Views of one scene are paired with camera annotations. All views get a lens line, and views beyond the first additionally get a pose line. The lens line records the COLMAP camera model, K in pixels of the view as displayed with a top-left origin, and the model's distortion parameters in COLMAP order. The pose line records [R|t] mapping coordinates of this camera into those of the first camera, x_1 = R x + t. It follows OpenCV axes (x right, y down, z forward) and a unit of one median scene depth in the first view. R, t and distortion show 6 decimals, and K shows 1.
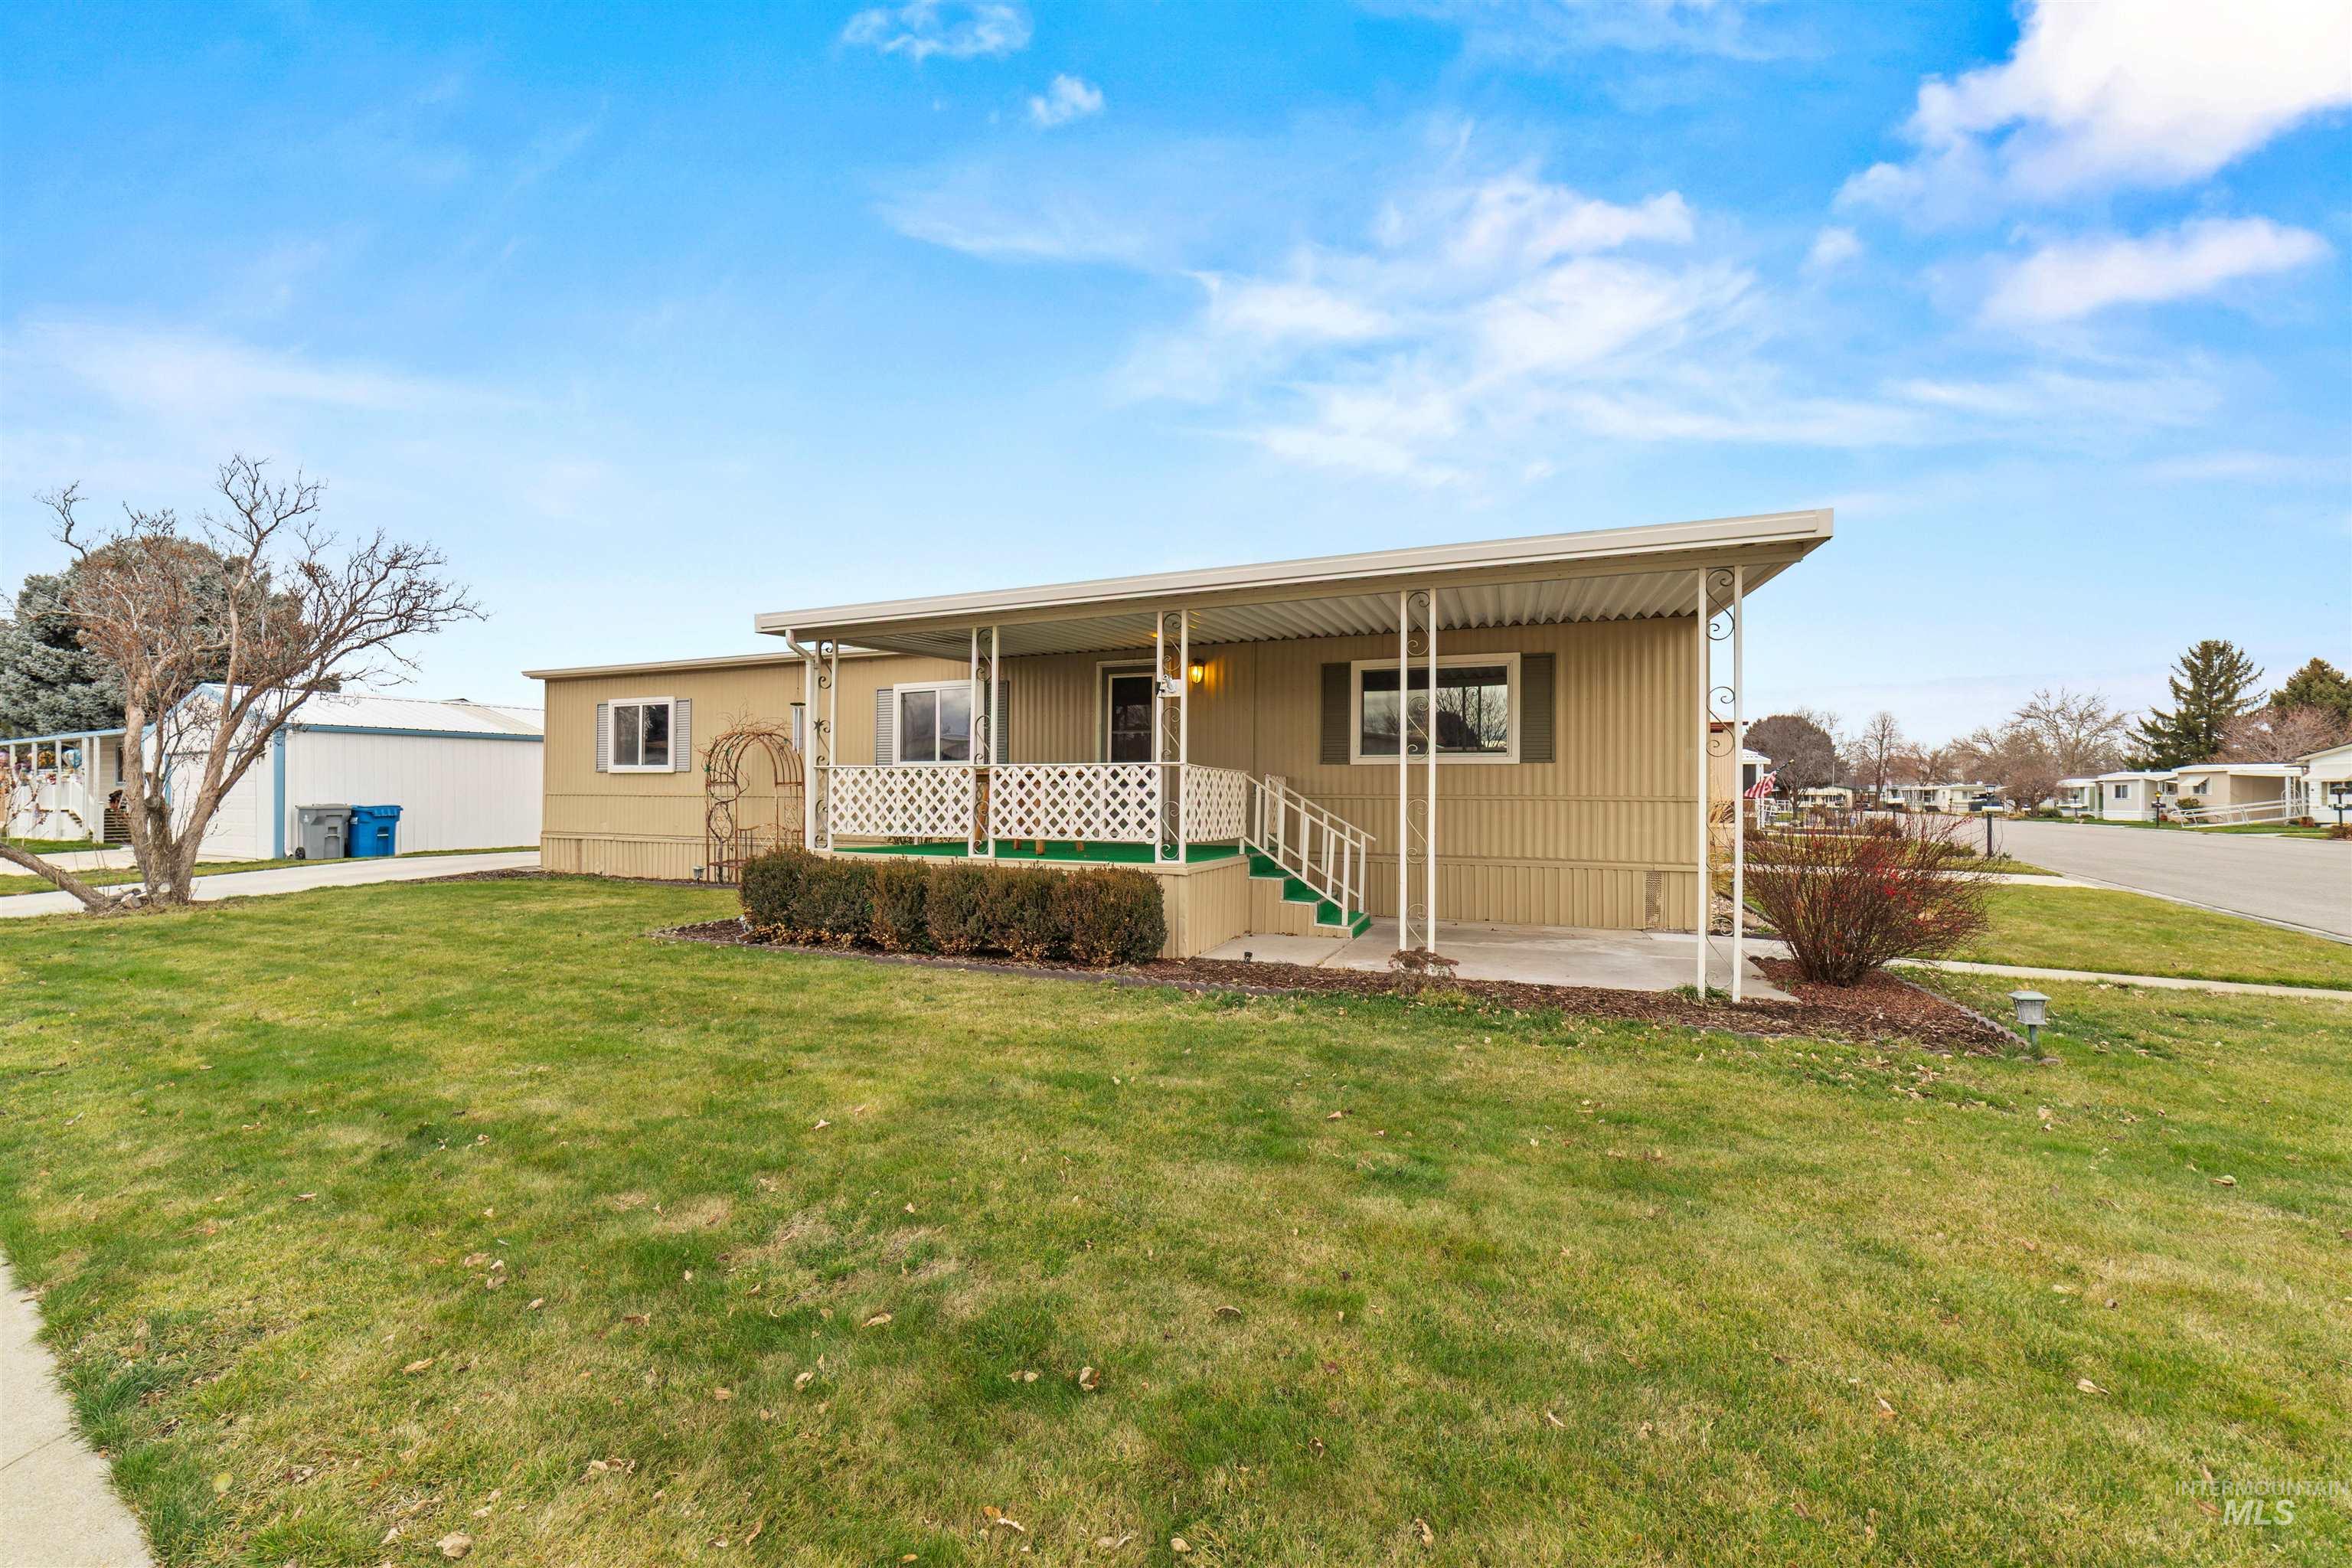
lens RADIAL K [[914.2, 0, 1176.9], [0, 914.2, 780.8], [0, 0, 1]] dist [-0.008859, 0.006692]
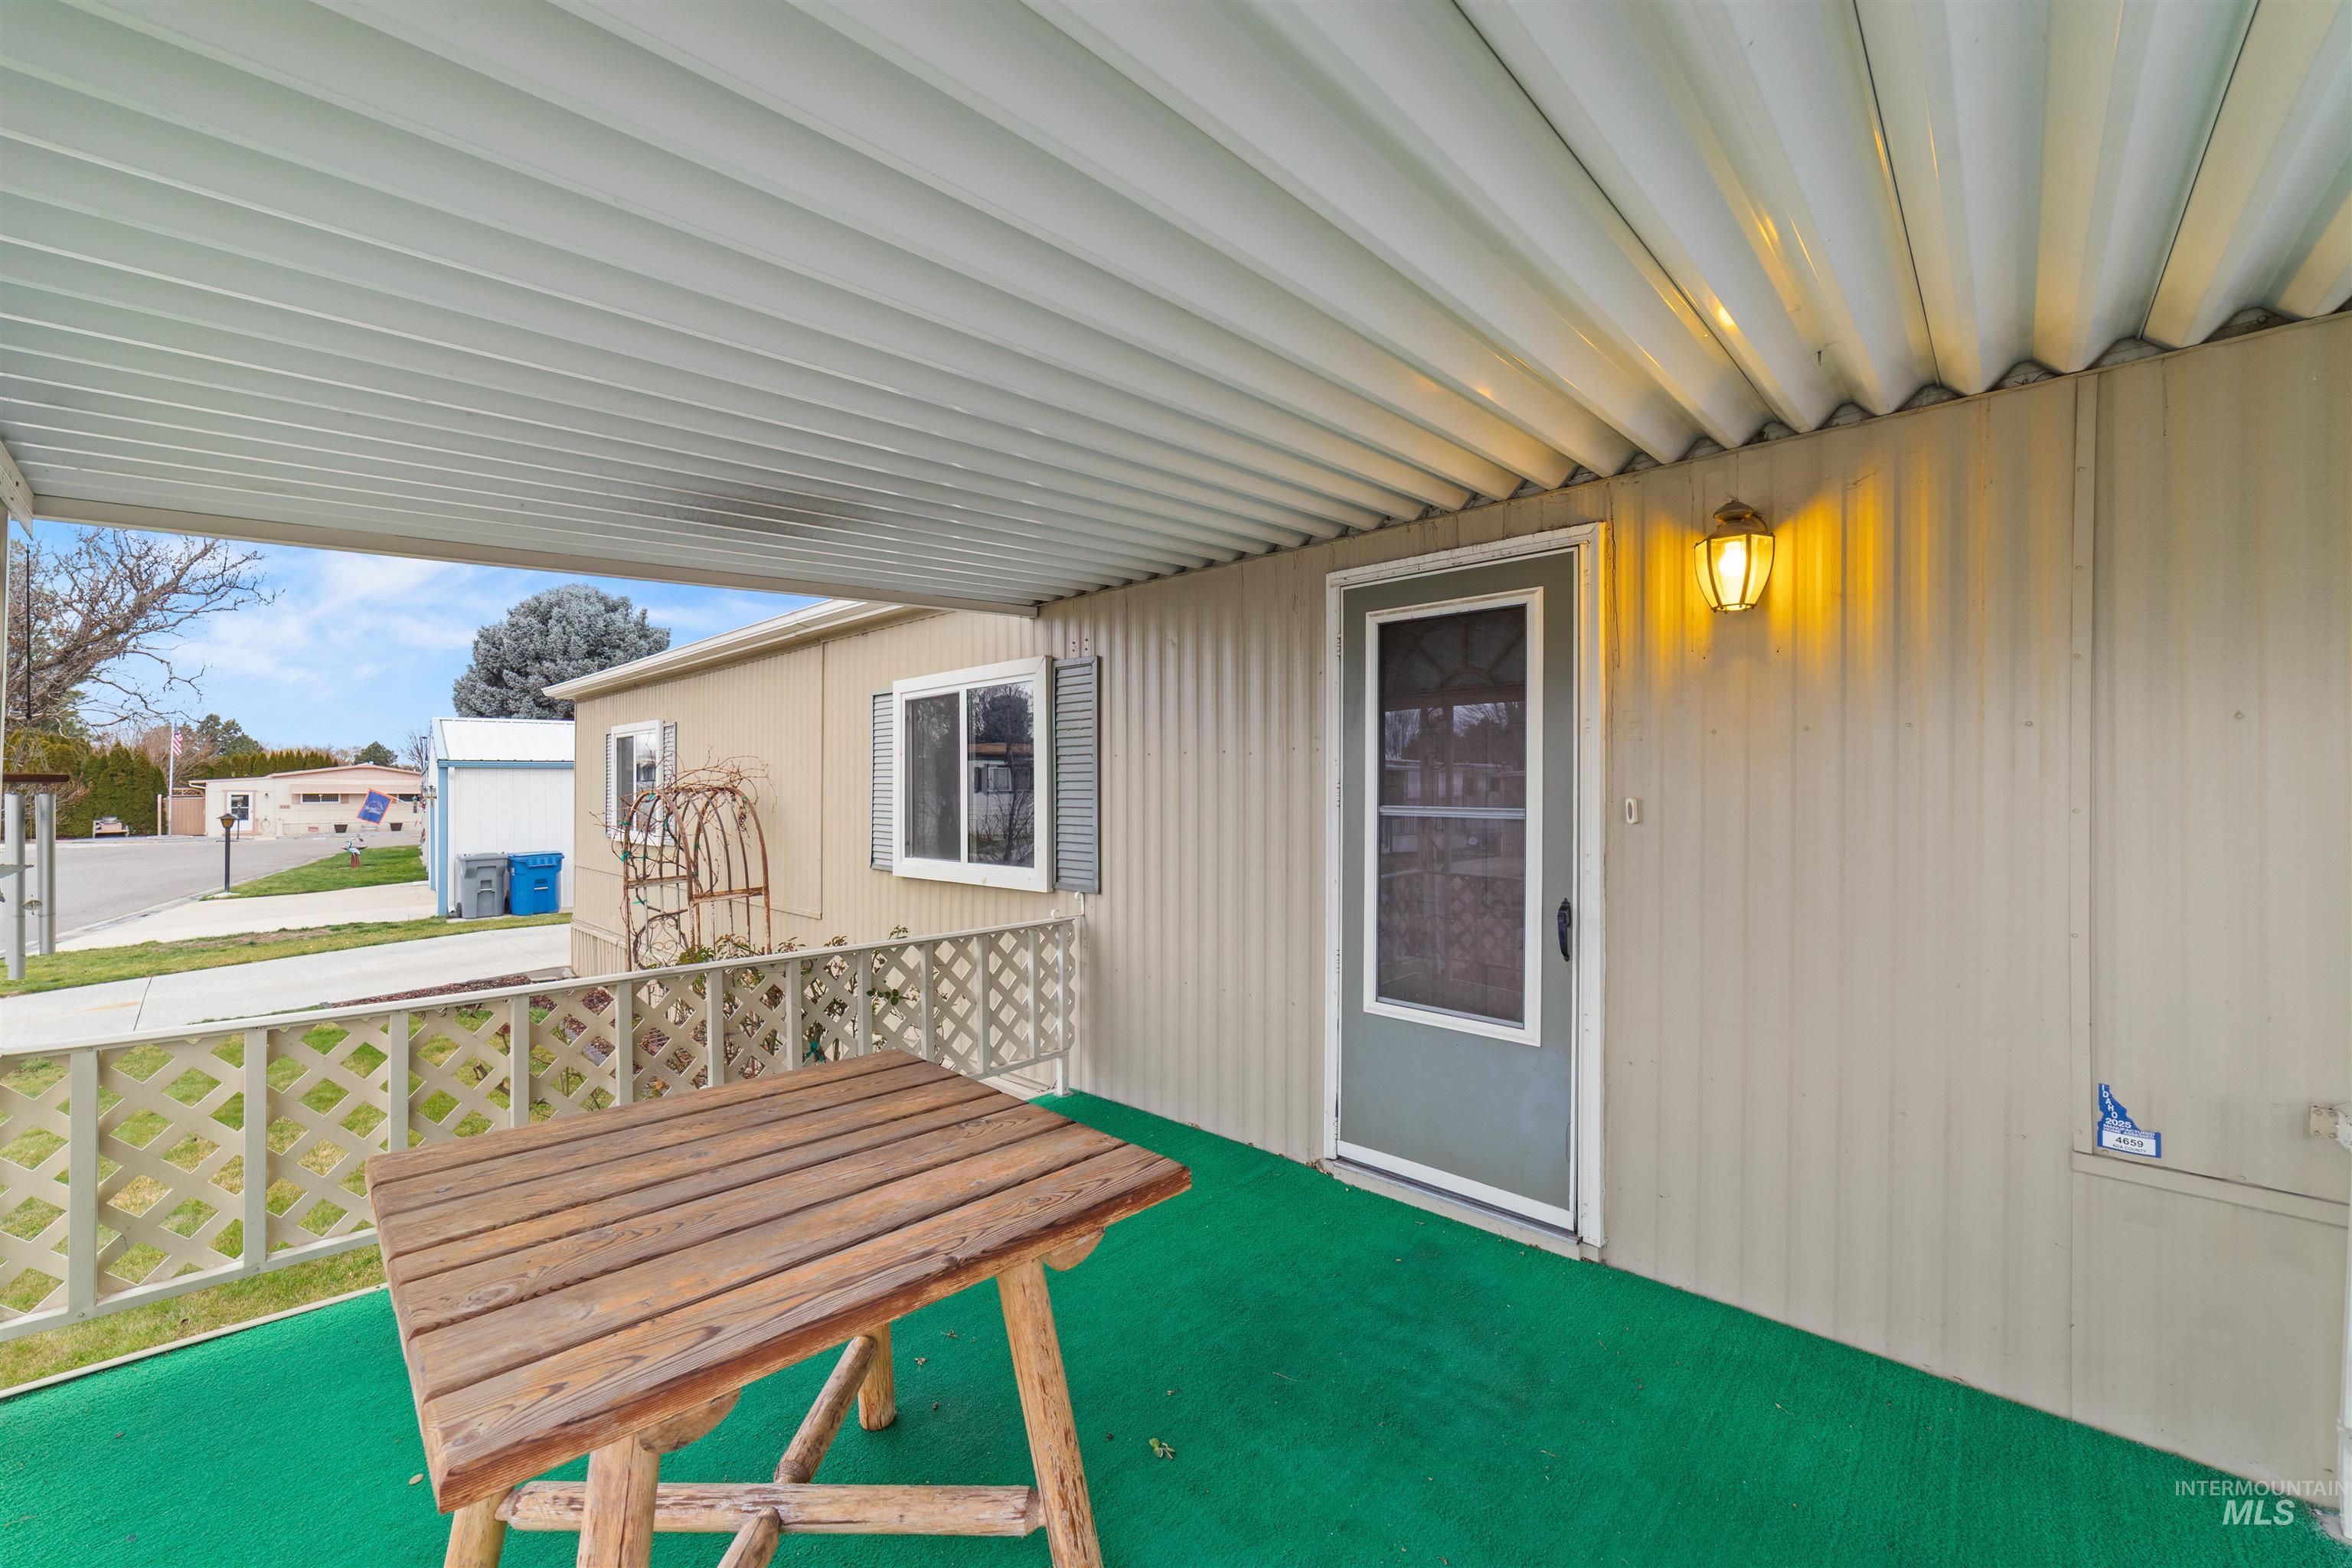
lens RADIAL K [[897.7, 0, 1165.5], [0, 897.7, 790.6], [0, 0, 1]] dist [-0.022696, 0.008169]
pose [[0.927262, -0.002243, -0.374406, -0.028462], [0.009374, 0.999808, 0.017226, -0.067922], [0.374296, -0.019483, 0.927105, 0.747106]]
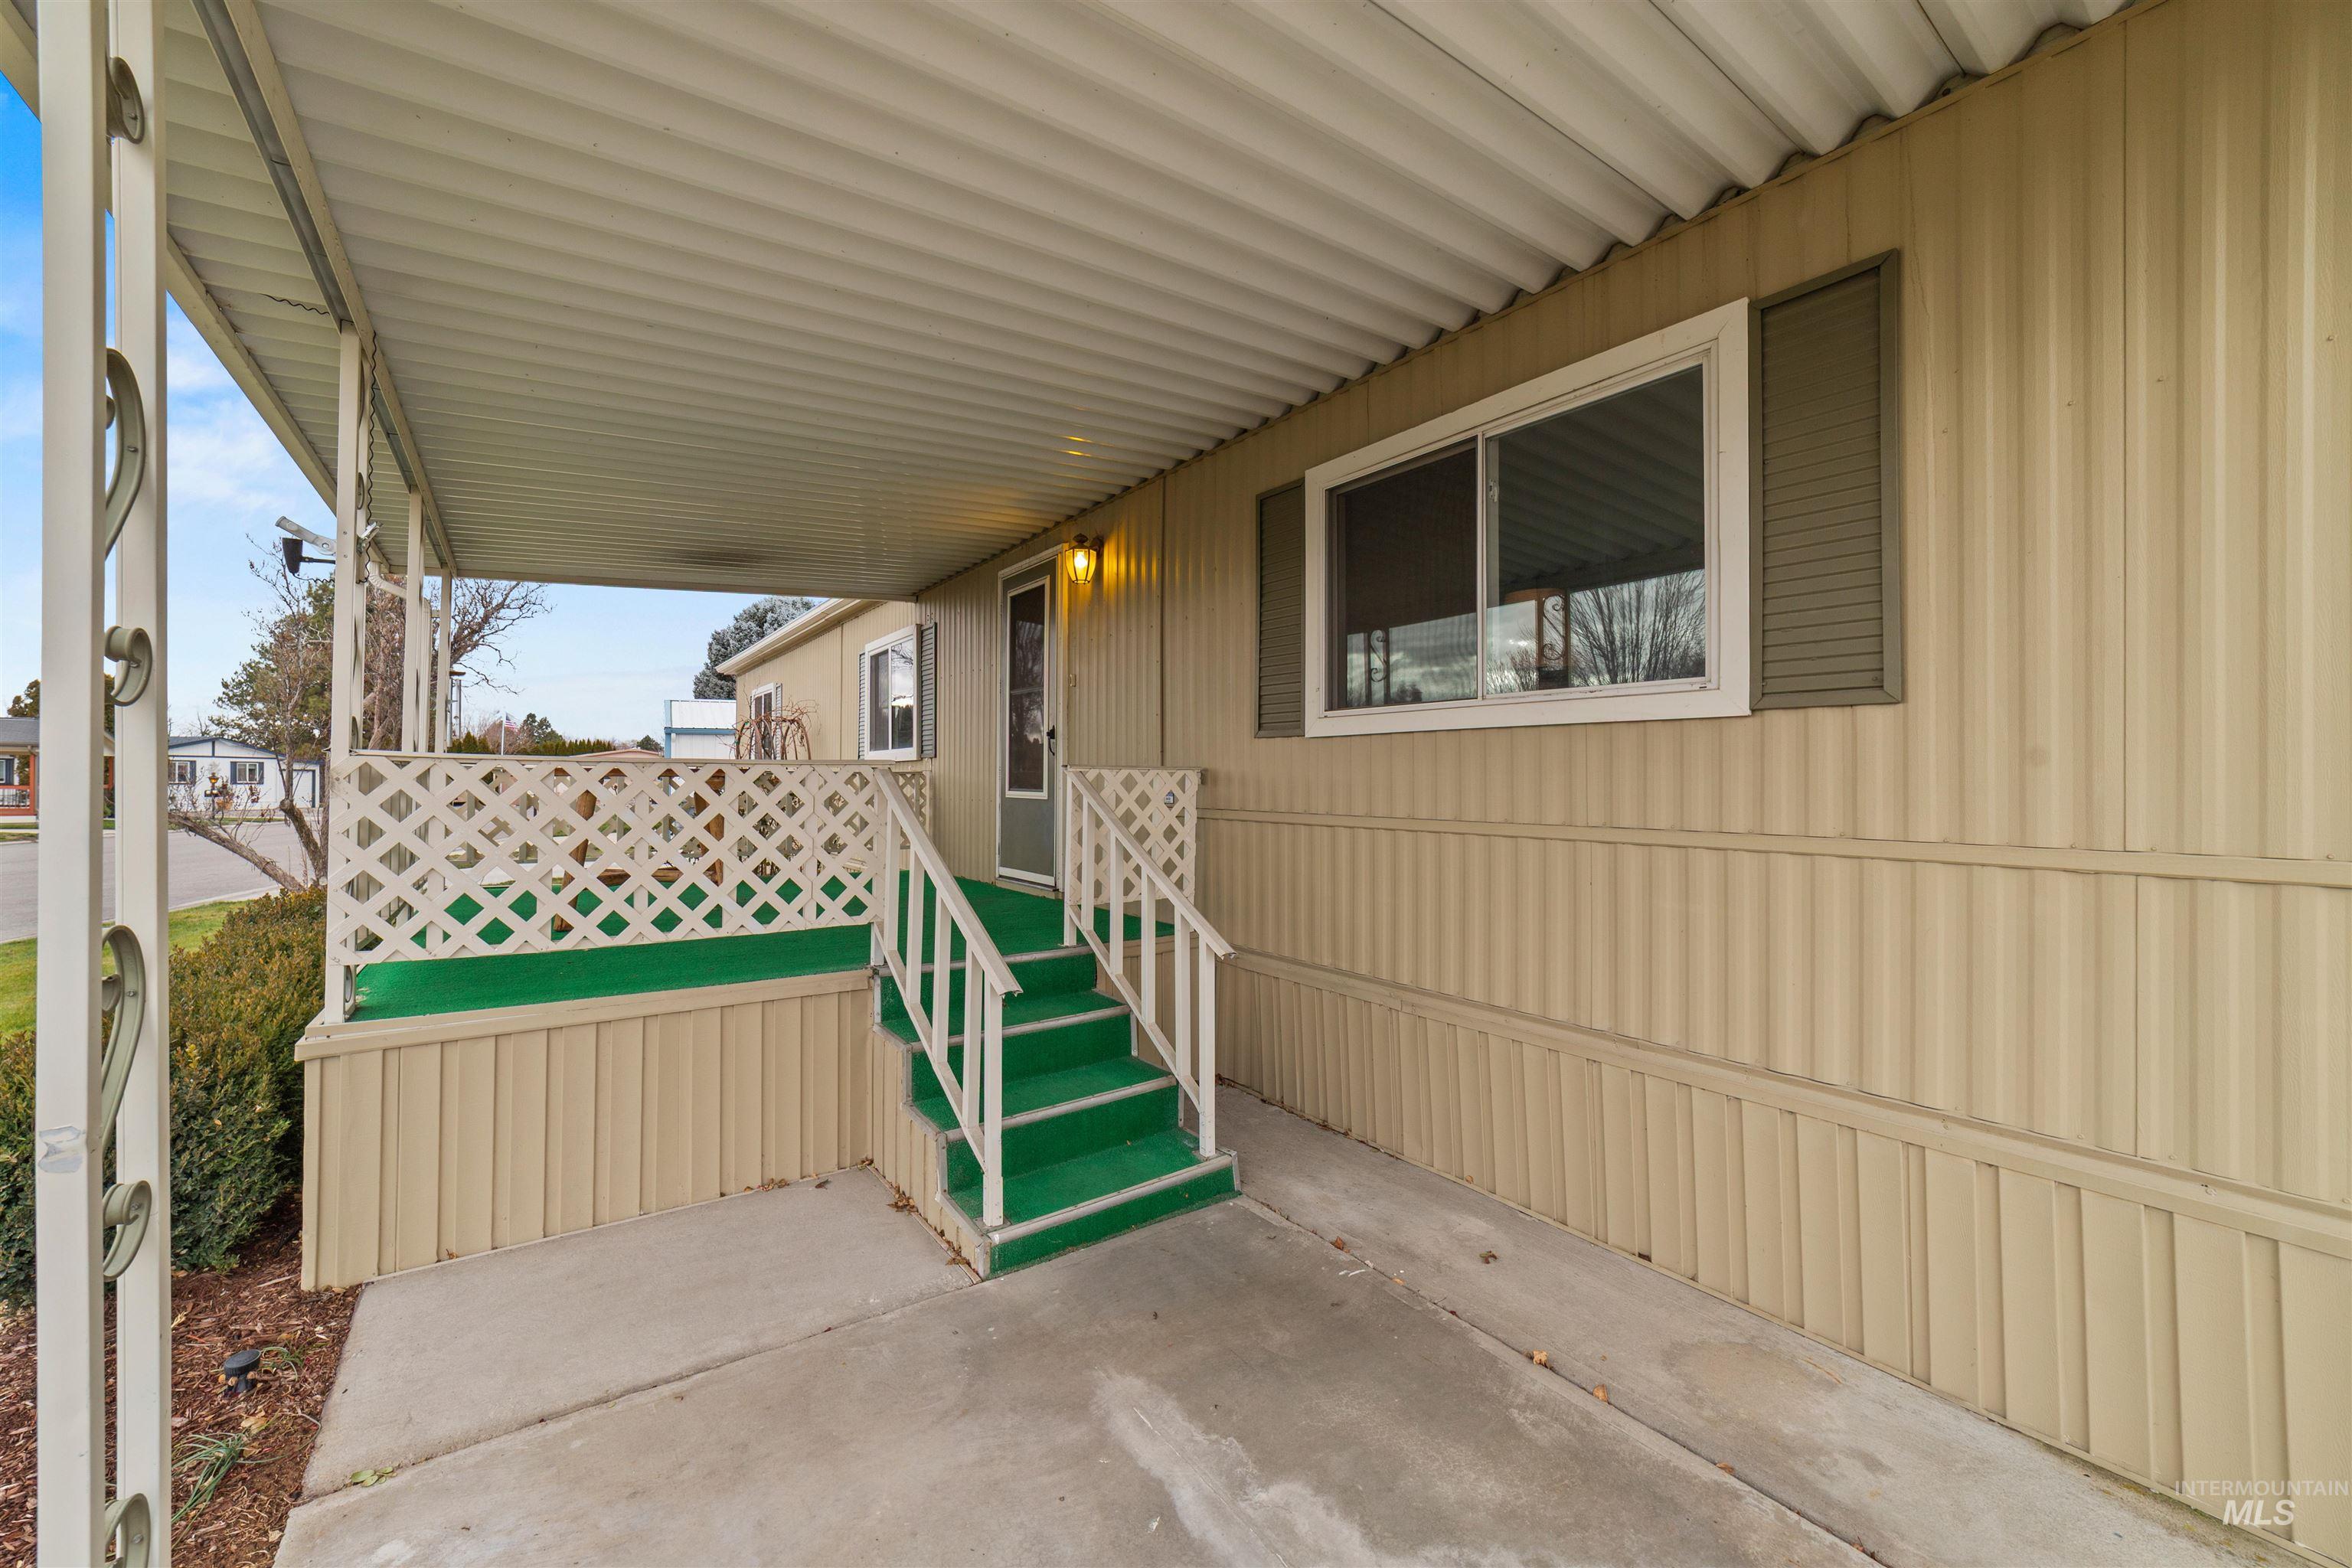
lens RADIAL K [[919.9, 0, 1162.7], [0, 919.9, 781.0], [0, 0, 1]] dist [-0.014490, 0.007026]
pose [[0.823549, -0.002245, -0.567241, 0.346410], [0.011604, 0.999850, 0.012890, -0.004402], [0.567127, -0.017198, 0.823451, 0.614967]]
